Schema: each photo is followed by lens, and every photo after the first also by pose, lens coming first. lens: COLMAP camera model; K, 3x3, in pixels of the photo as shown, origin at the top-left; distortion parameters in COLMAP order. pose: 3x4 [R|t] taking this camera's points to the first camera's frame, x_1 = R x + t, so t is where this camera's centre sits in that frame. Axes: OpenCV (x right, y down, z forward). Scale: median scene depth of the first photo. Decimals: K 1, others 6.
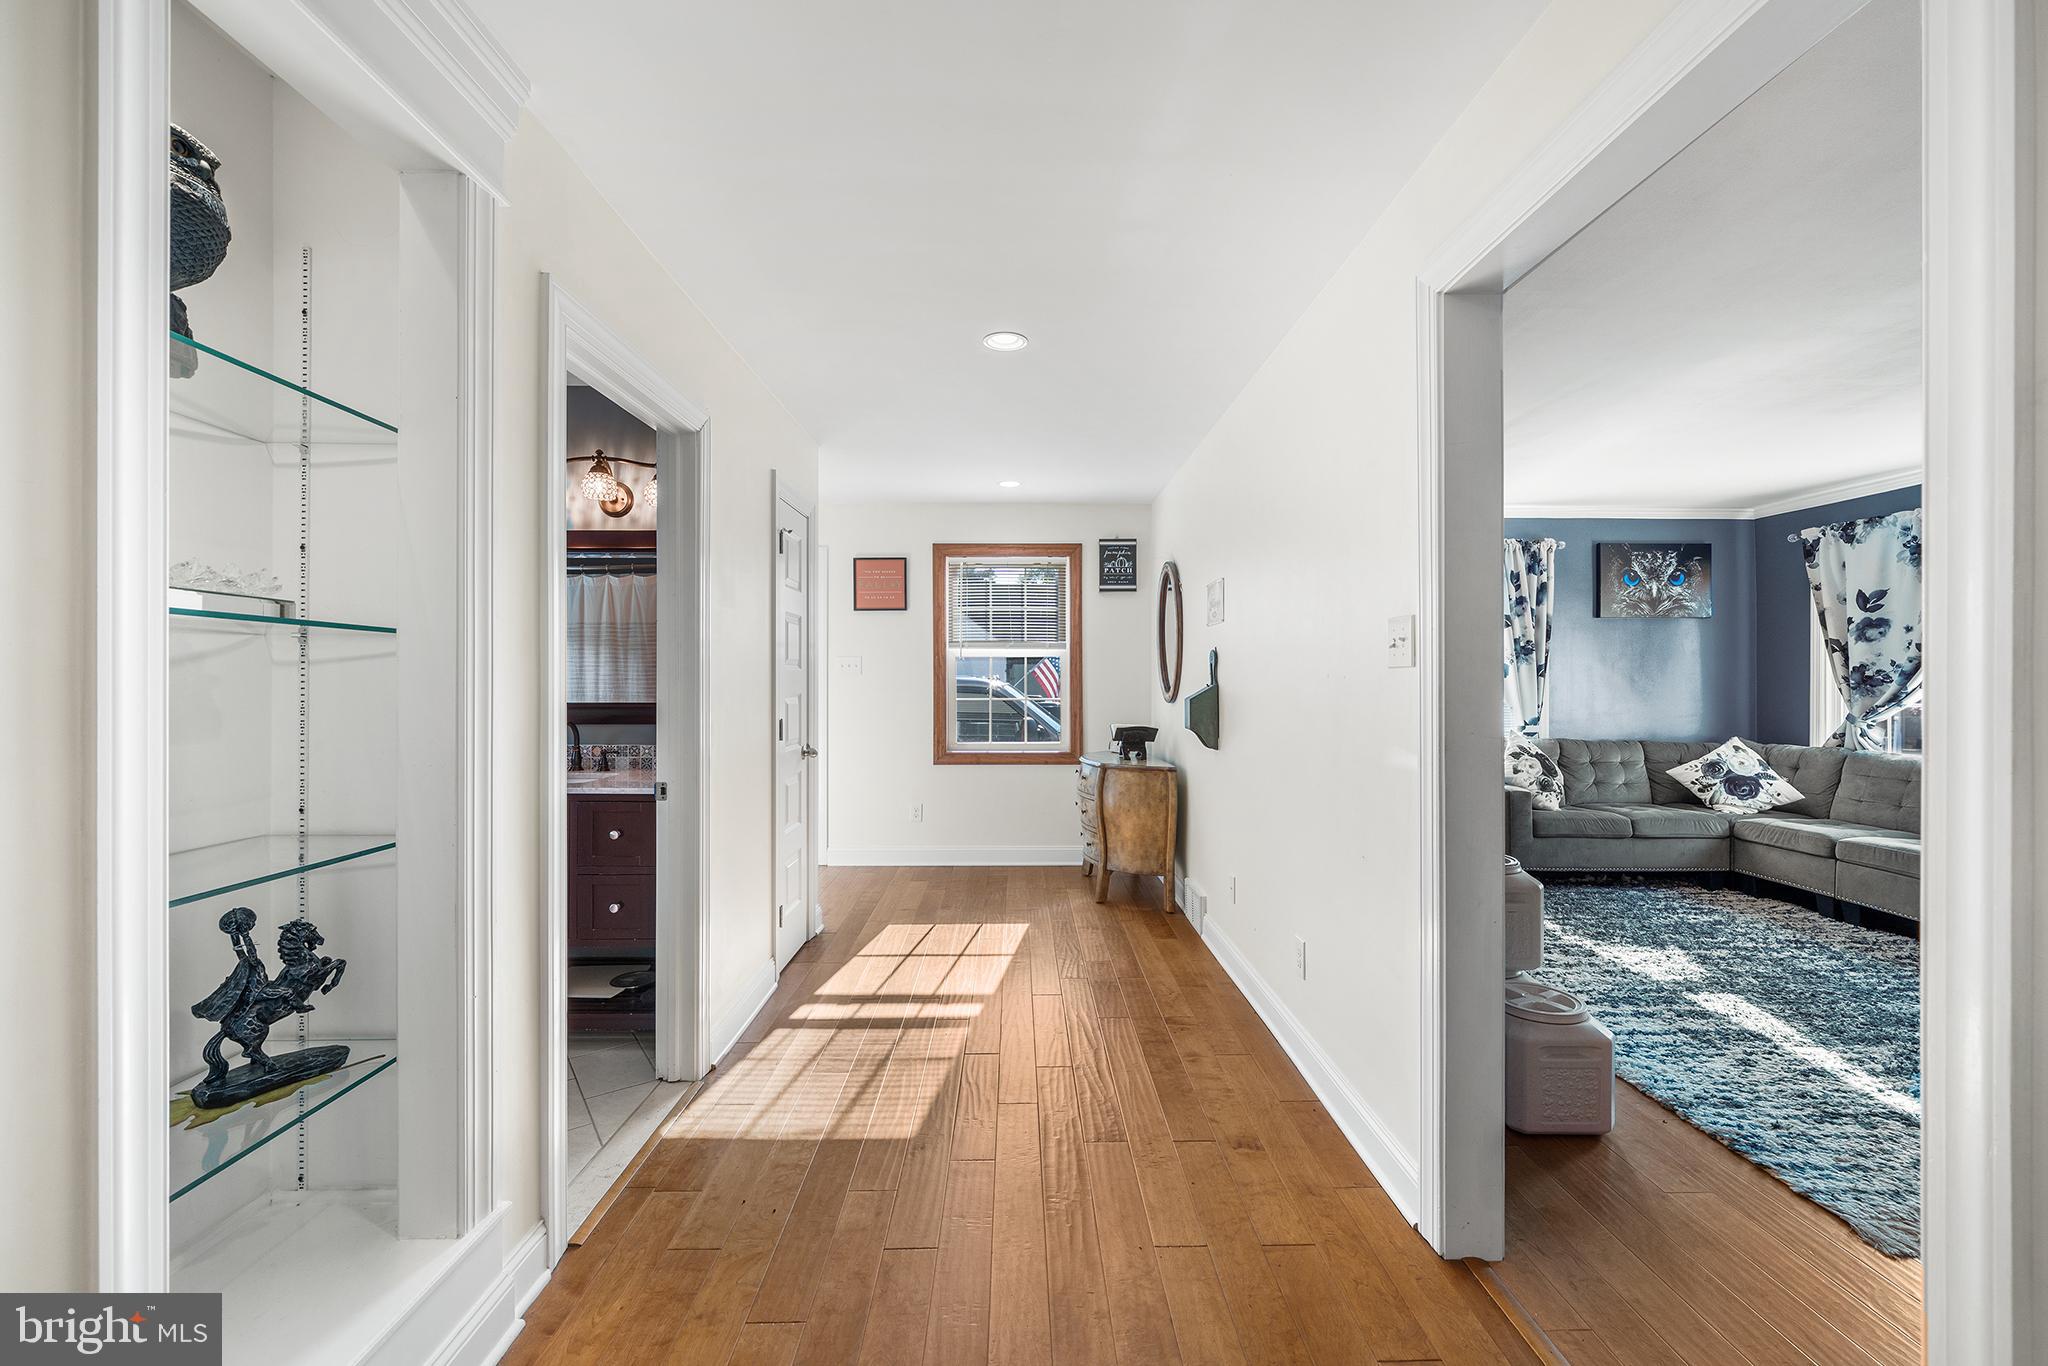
lens RADIAL K [[770.7, 0, 1026.3], [0, 770.7, 678.8], [0, 0, 1]] dist [-0.005298, 0.000517]
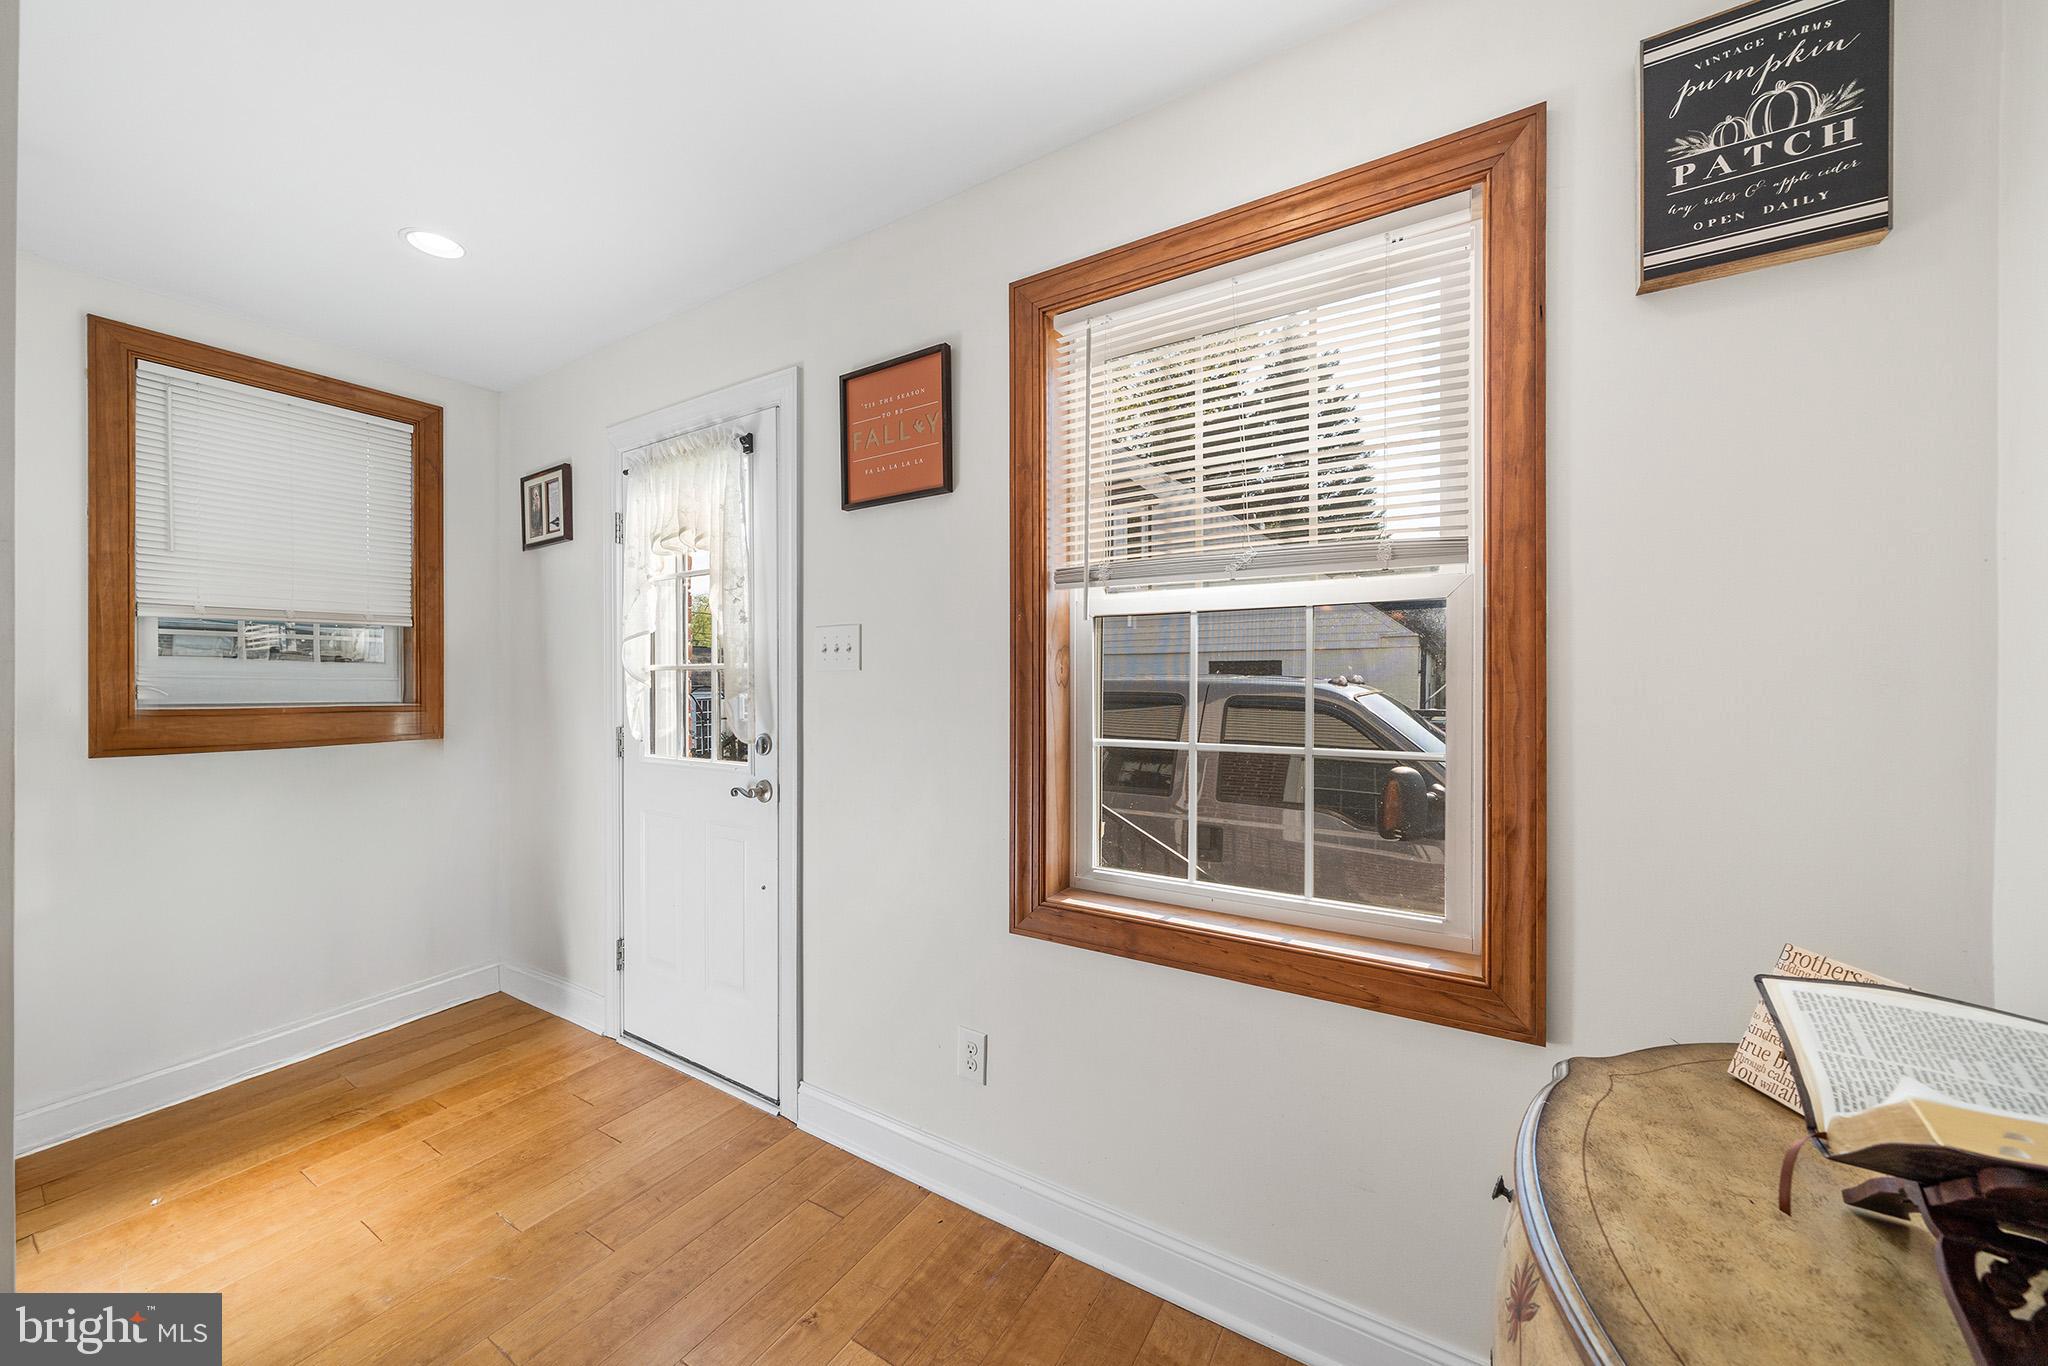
lens RADIAL K [[748.4, 0, 1013.5], [0, 748.4, 684.5], [0, 0, 1]] dist [-0.005339, -0.000875]
pose [[0.826674, 0.003355, -0.562671, 0.111025], [0.001839, 0.999961, 0.008663, -0.001909], [0.562678, -0.008196, 0.826635, 1.209836]]
